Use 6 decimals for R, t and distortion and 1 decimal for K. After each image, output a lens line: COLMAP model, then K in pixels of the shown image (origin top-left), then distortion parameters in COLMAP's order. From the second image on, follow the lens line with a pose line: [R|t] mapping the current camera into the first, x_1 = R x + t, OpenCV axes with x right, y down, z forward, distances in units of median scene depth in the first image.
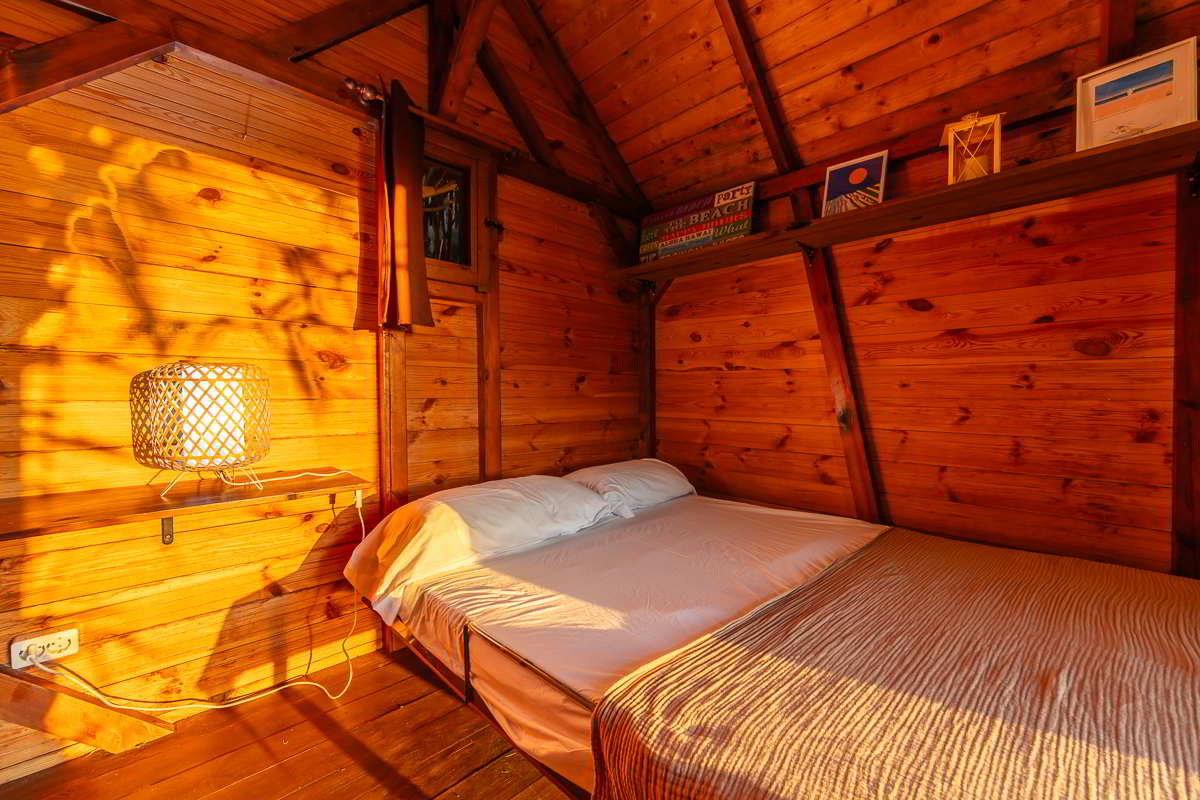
lens RADIAL K [[467.0, 0, 604.5], [0, 467.0, 396.5], [0, 0, 1]] dist [-0.000809, -0.000147]
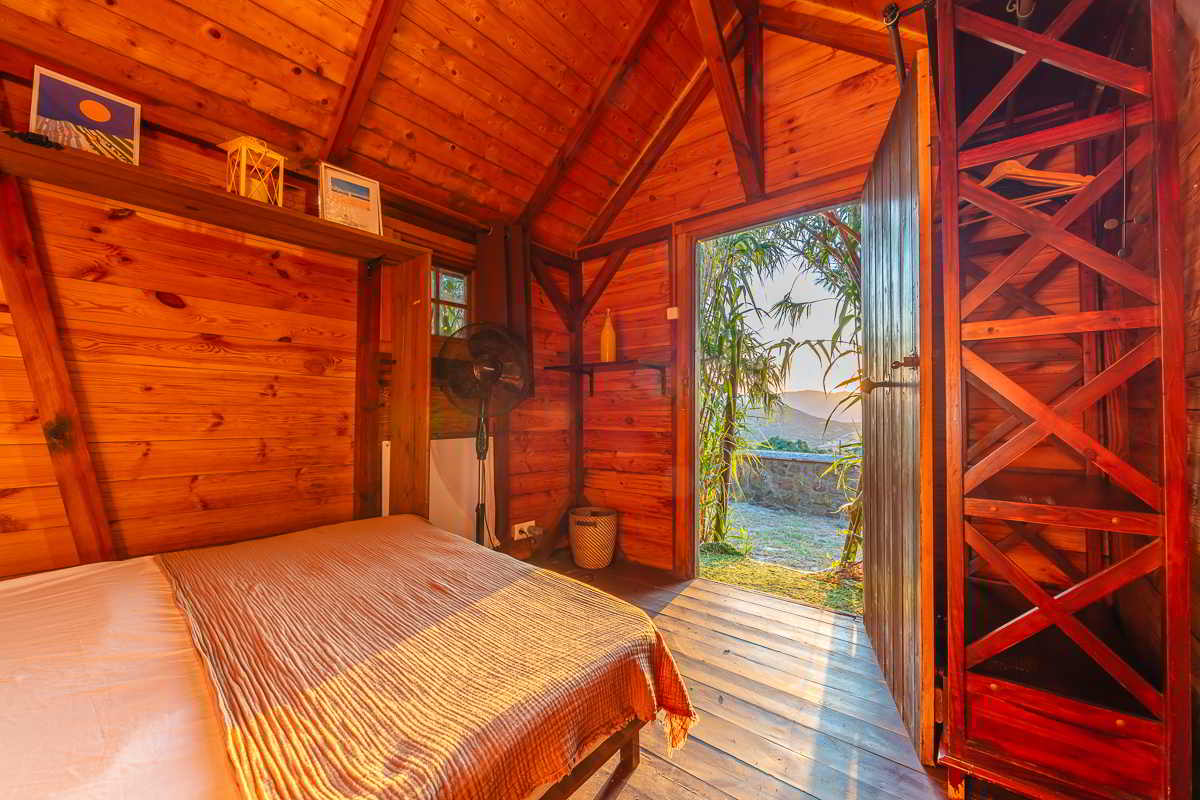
lens RADIAL K [[484.2, 0, 582.2], [0, 484.2, 400.3], [0, 0, 1]] dist [-0.003234, -0.000451]
pose [[-0.068422, 0.014268, 0.997554, -0.321725], [-0.009817, 0.999840, -0.014974, 0.003204], [-0.997608, -0.010817, -0.068271, 0.289080]]
